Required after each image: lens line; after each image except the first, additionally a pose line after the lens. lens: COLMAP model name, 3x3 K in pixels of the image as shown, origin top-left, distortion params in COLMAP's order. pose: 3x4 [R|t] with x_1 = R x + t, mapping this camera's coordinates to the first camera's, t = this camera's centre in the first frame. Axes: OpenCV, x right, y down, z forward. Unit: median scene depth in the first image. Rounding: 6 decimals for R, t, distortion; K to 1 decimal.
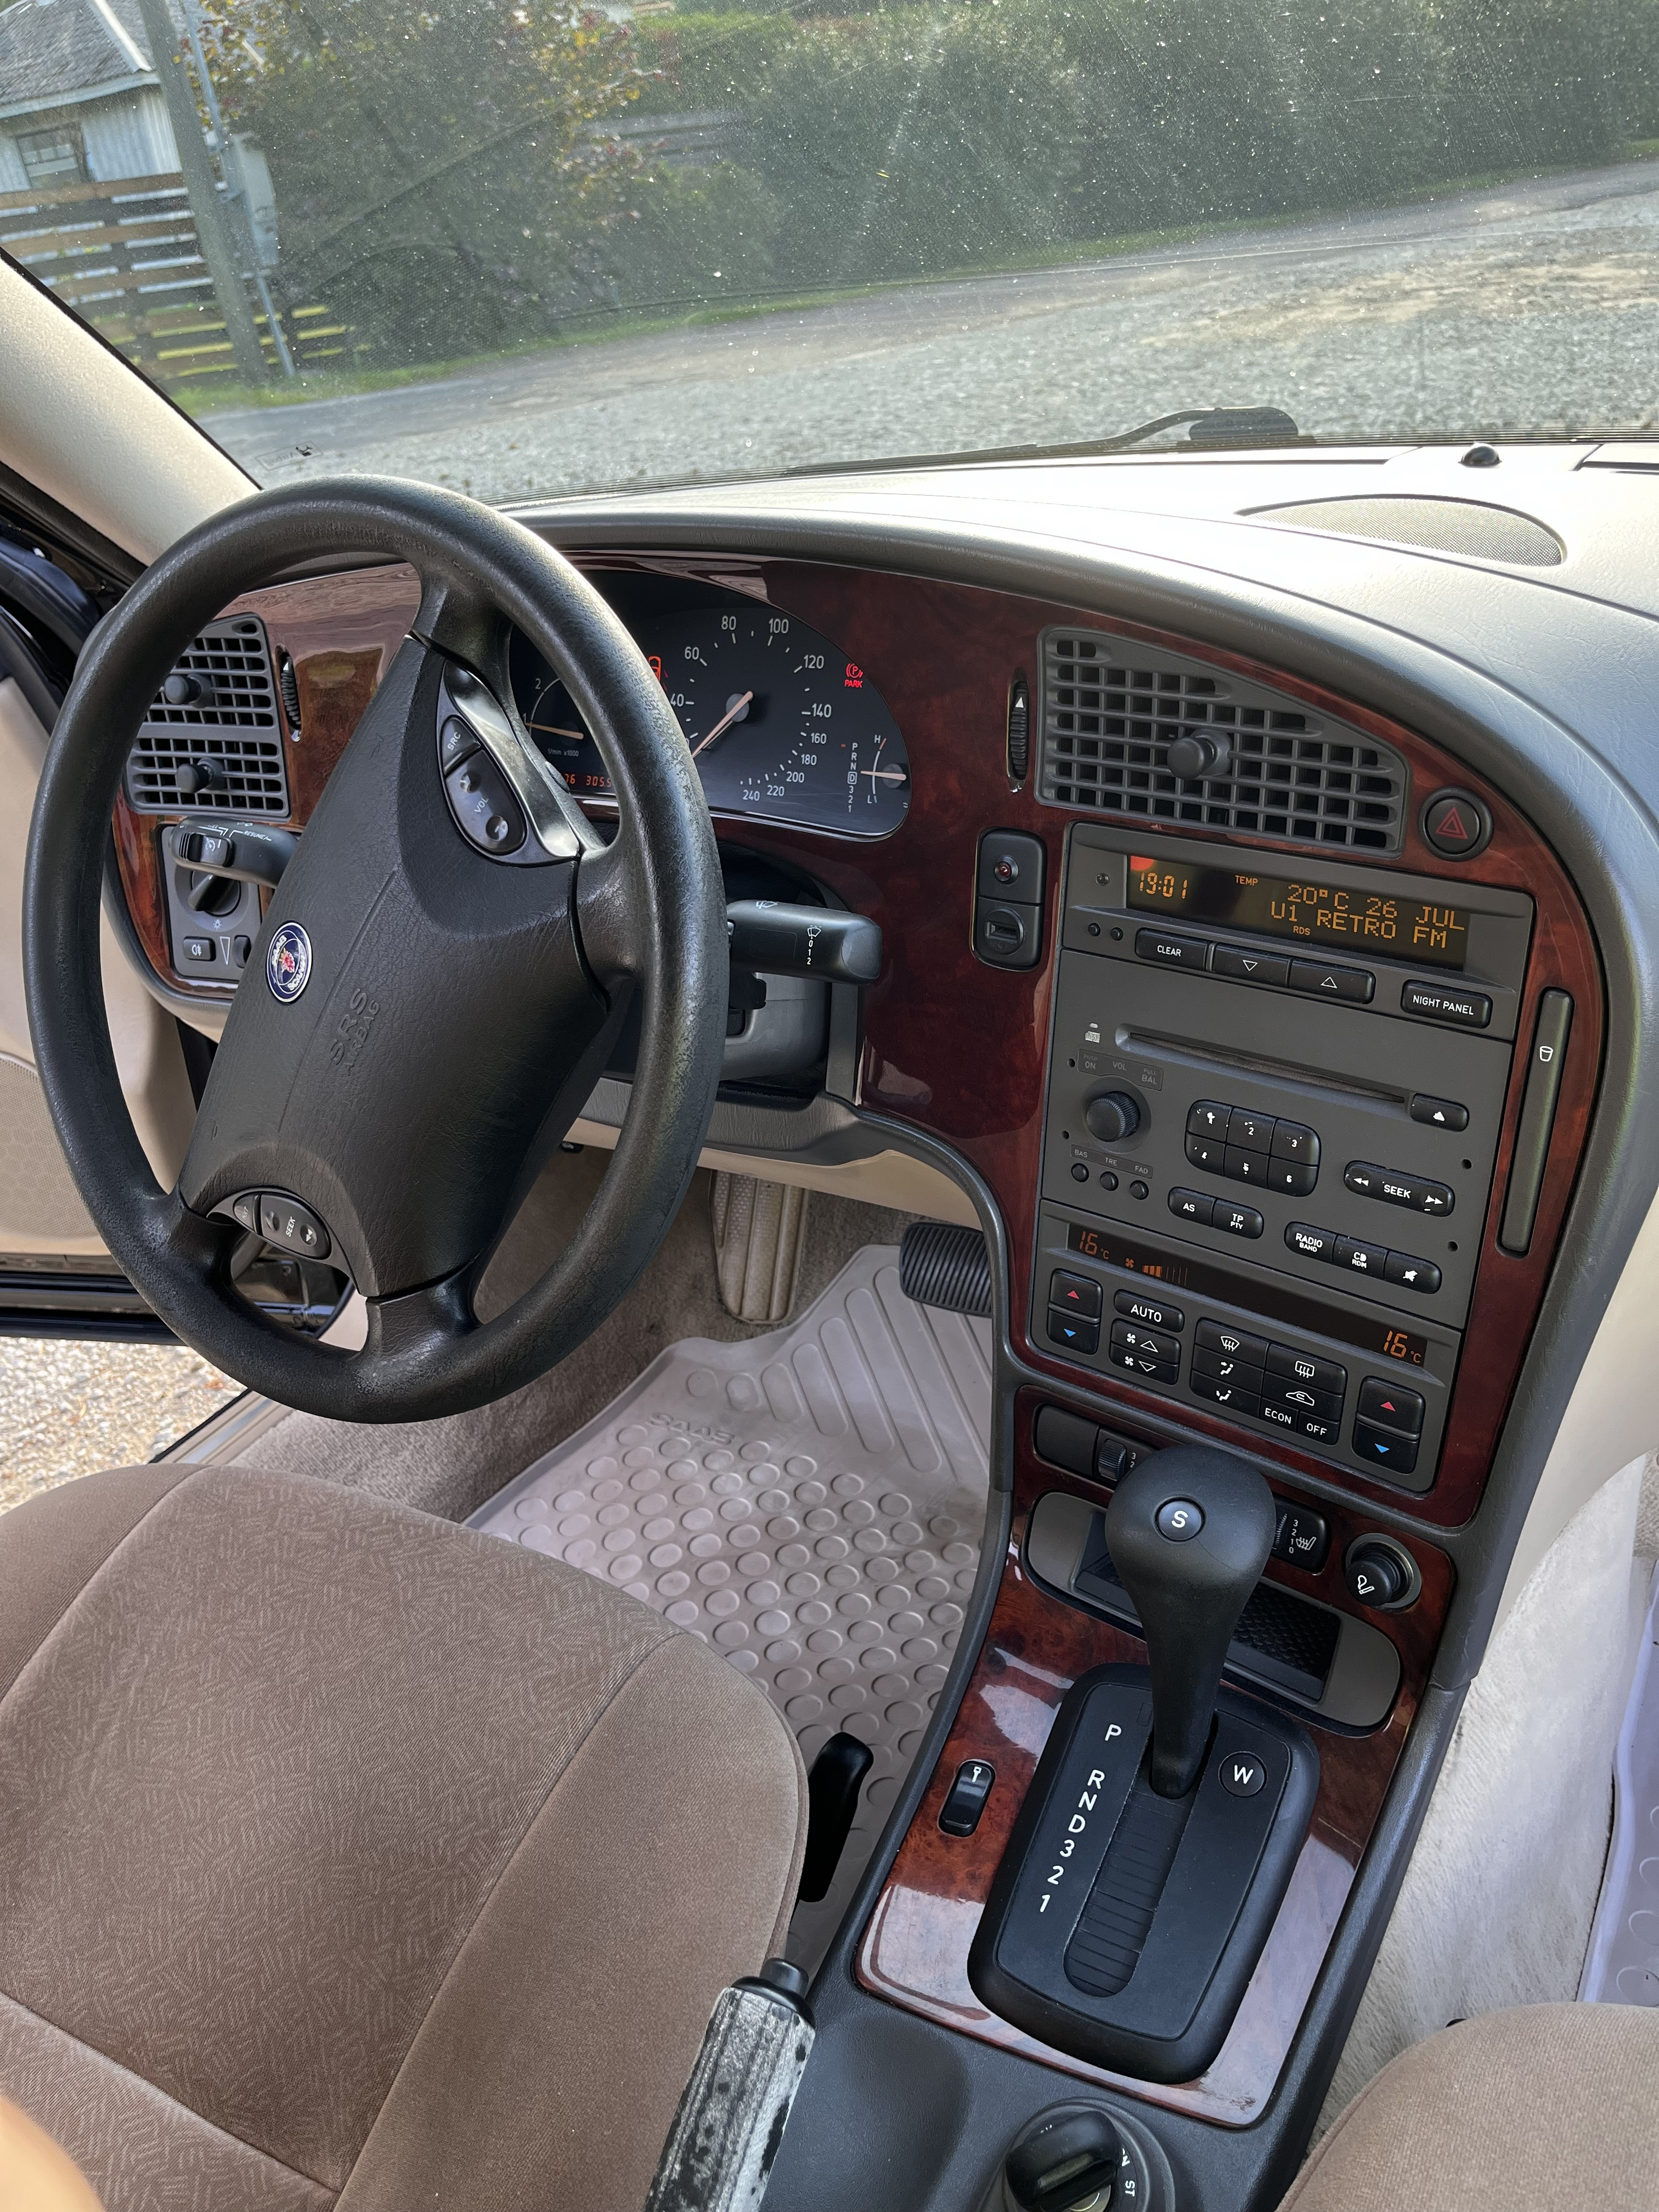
lens RADIAL K [[1687.4, 0, 829.5], [0, 1687.4, 1106.0], [0, 0, 1]] dist [0.078206, -0.113392]
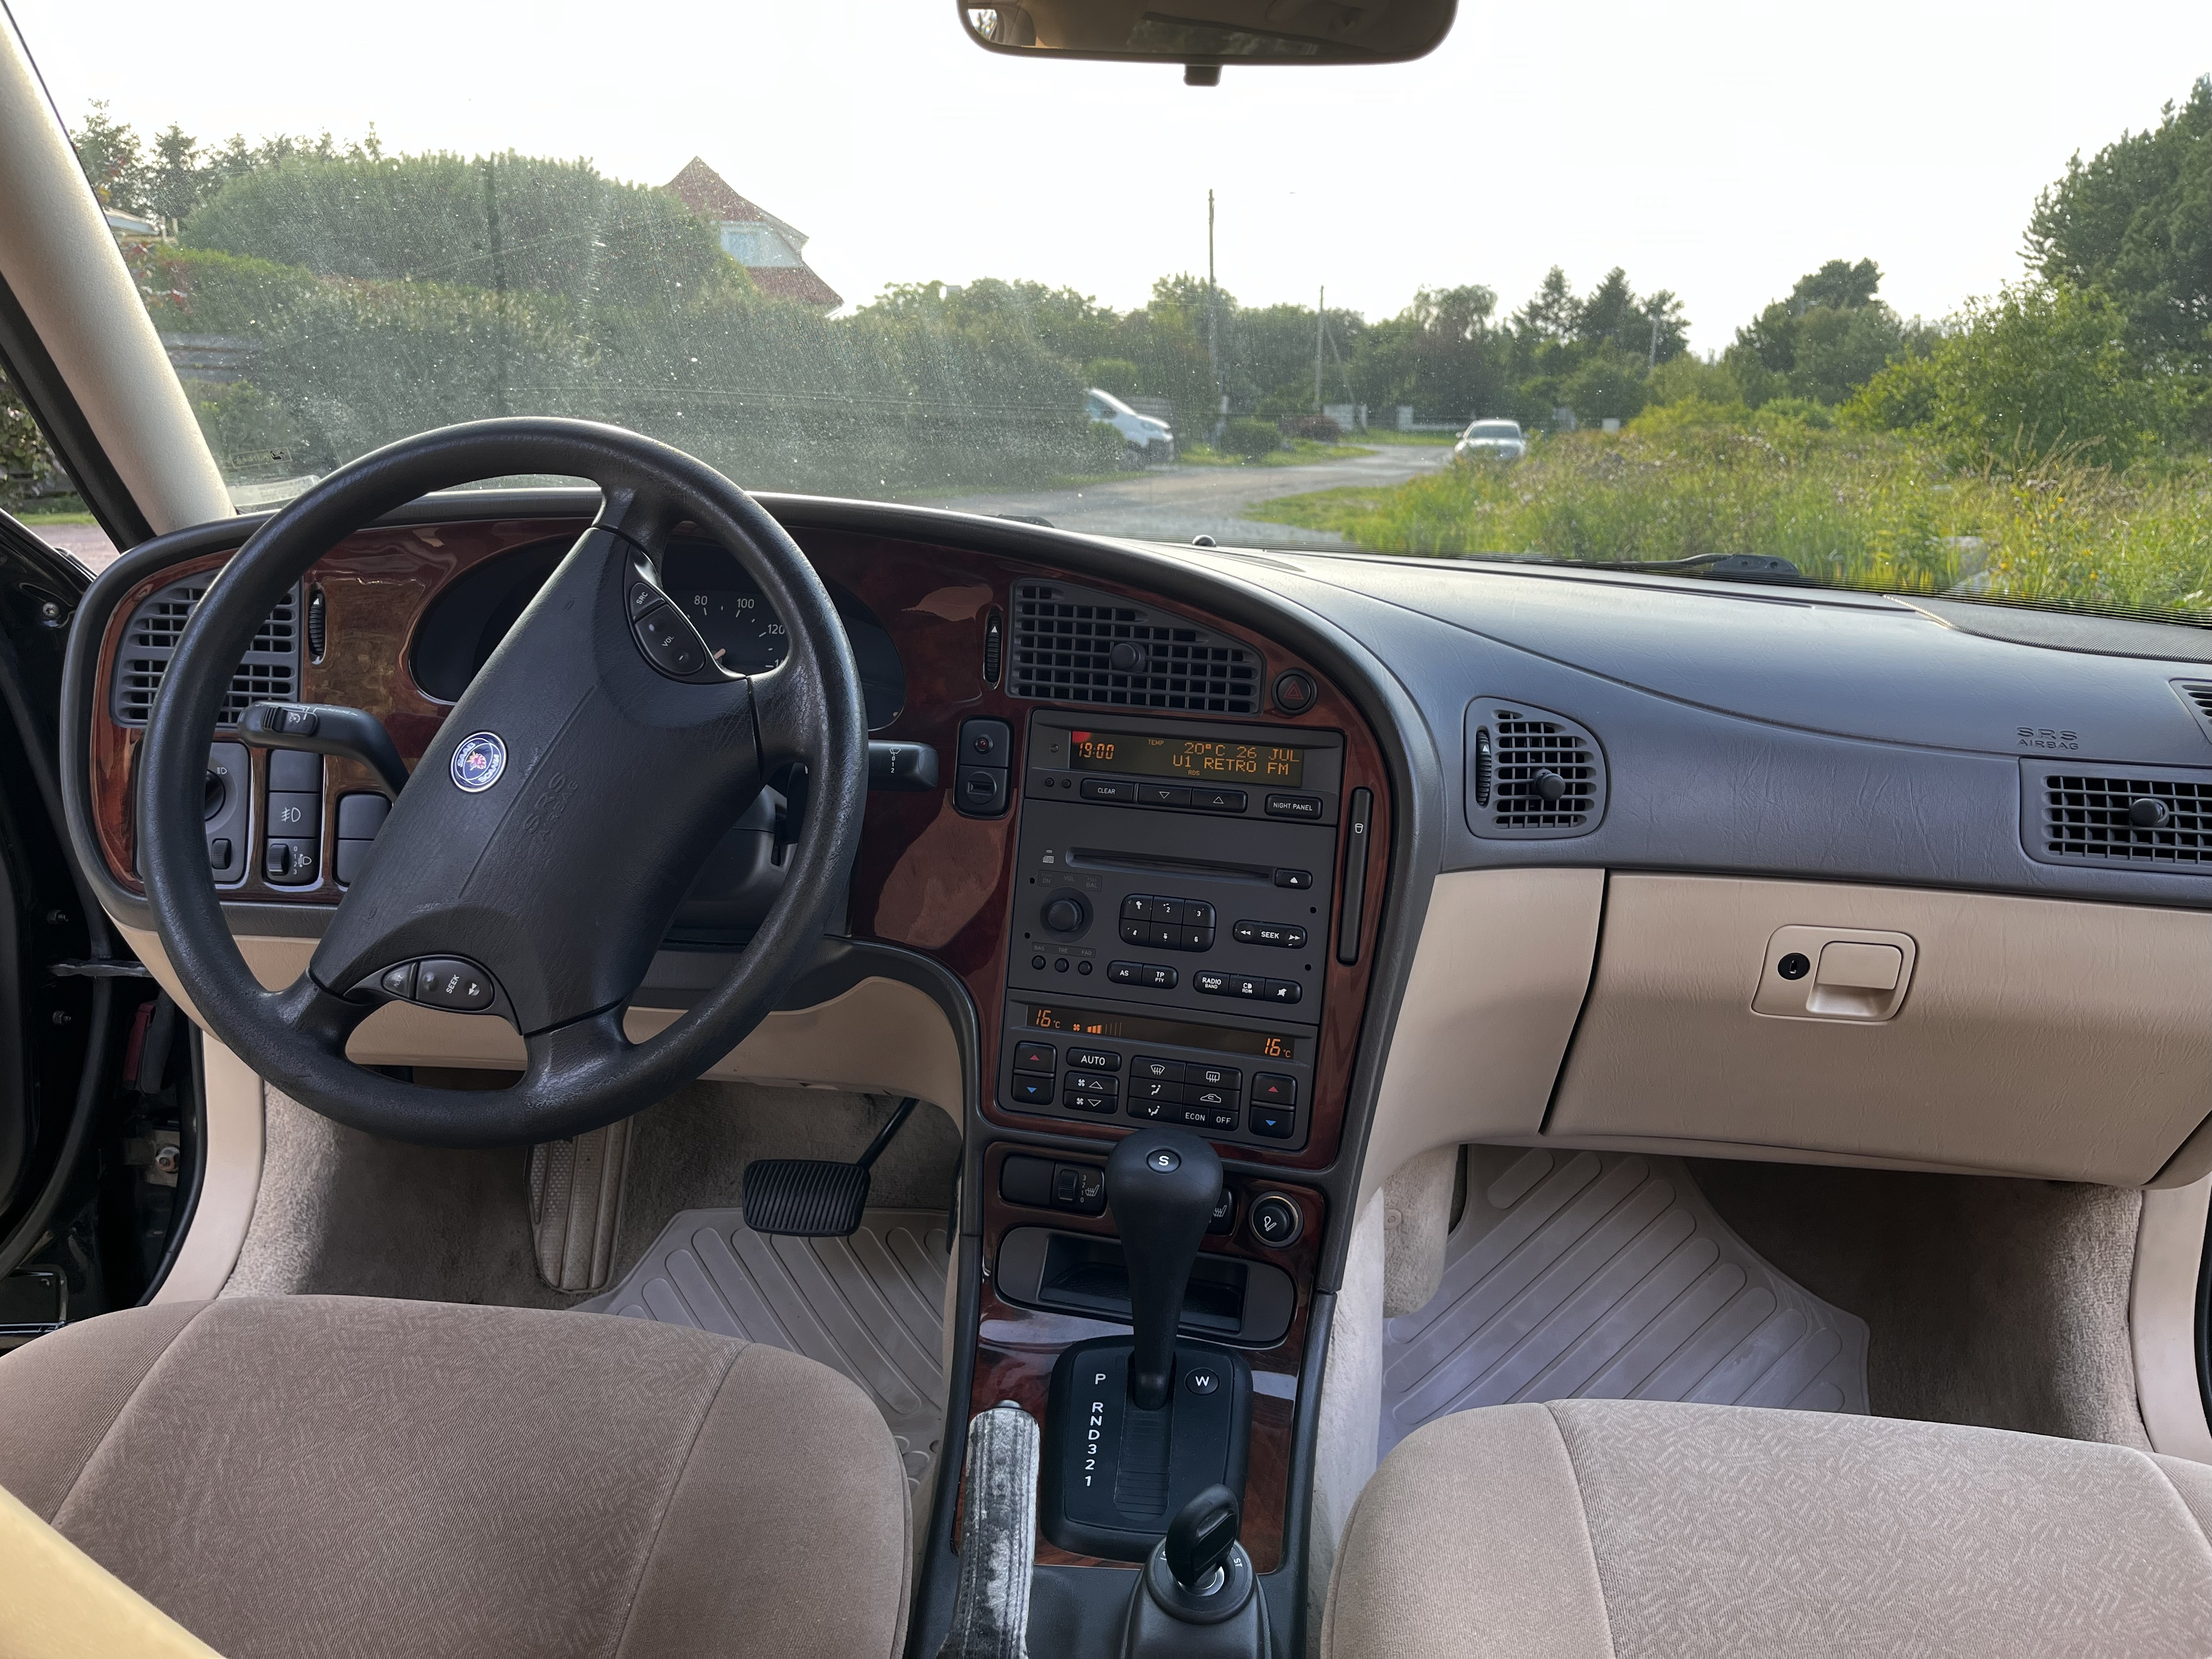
lens RADIAL K [[1640.7, 0, 1101.8], [0, 1640.7, 797.8], [0, 0, 1]] dist [0.104569, -0.112695]
pose [[0.911945, 0.038805, 0.408474, -0.383774], [0.080304, 0.959386, -0.270425, 0.298302], [-0.402378, 0.279415, 0.871791, -0.239199]]
